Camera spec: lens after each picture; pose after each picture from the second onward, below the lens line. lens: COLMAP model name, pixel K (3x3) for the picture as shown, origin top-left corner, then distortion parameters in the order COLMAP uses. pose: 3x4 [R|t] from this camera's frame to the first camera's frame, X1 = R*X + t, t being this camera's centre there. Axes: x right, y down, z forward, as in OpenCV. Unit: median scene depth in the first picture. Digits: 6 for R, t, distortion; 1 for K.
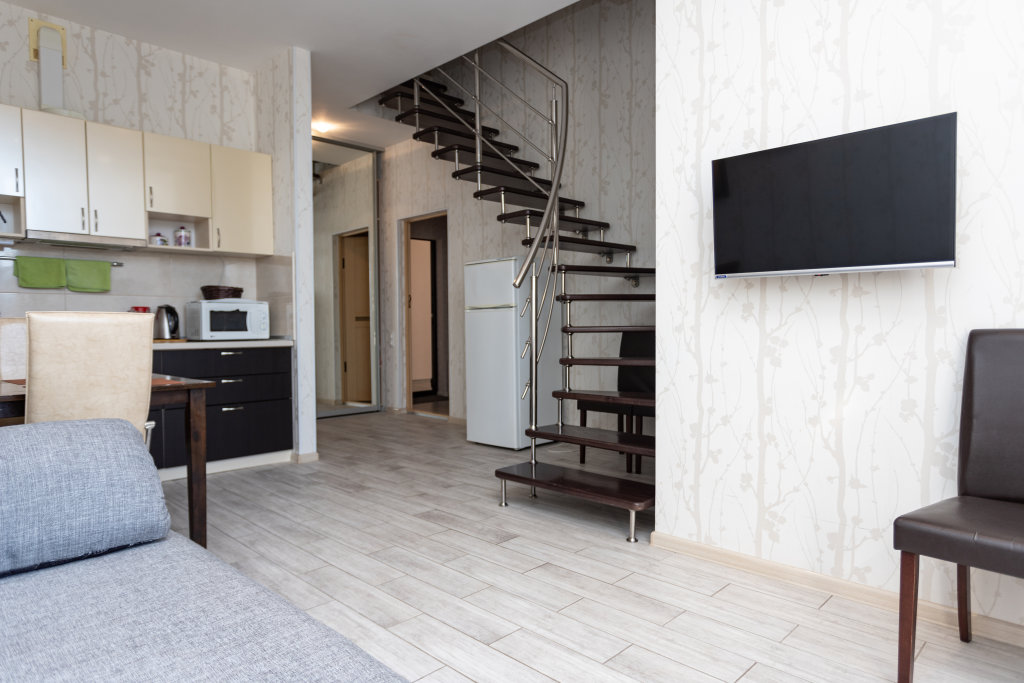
lens RADIAL K [[618.3, 0, 512.0], [0, 618.3, 341.5], [0, 0, 1]] dist [-0.000316, 0.003801]
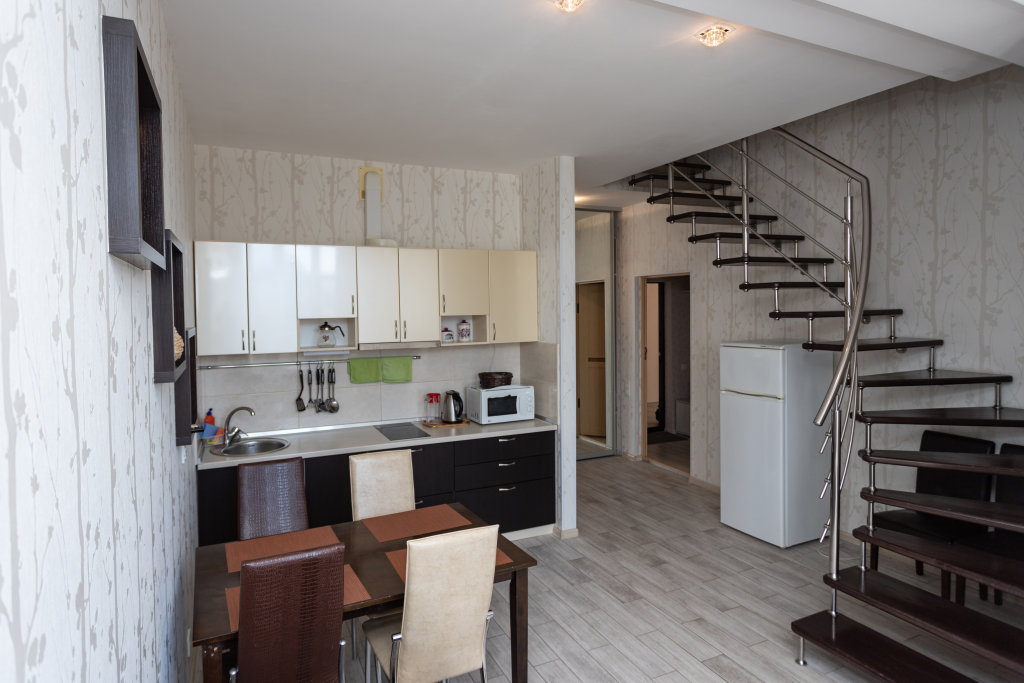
lens RADIAL K [[561.1, 0, 486.7], [0, 561.1, 320.1], [0, 0, 1]] dist [0.002310, 0.001139]
pose [[0.932884, 0.004729, -0.360146, -0.114839], [-0.004327, 0.999989, 0.001922, -0.185333], [0.360151, -0.000235, 0.932894, 0.038544]]
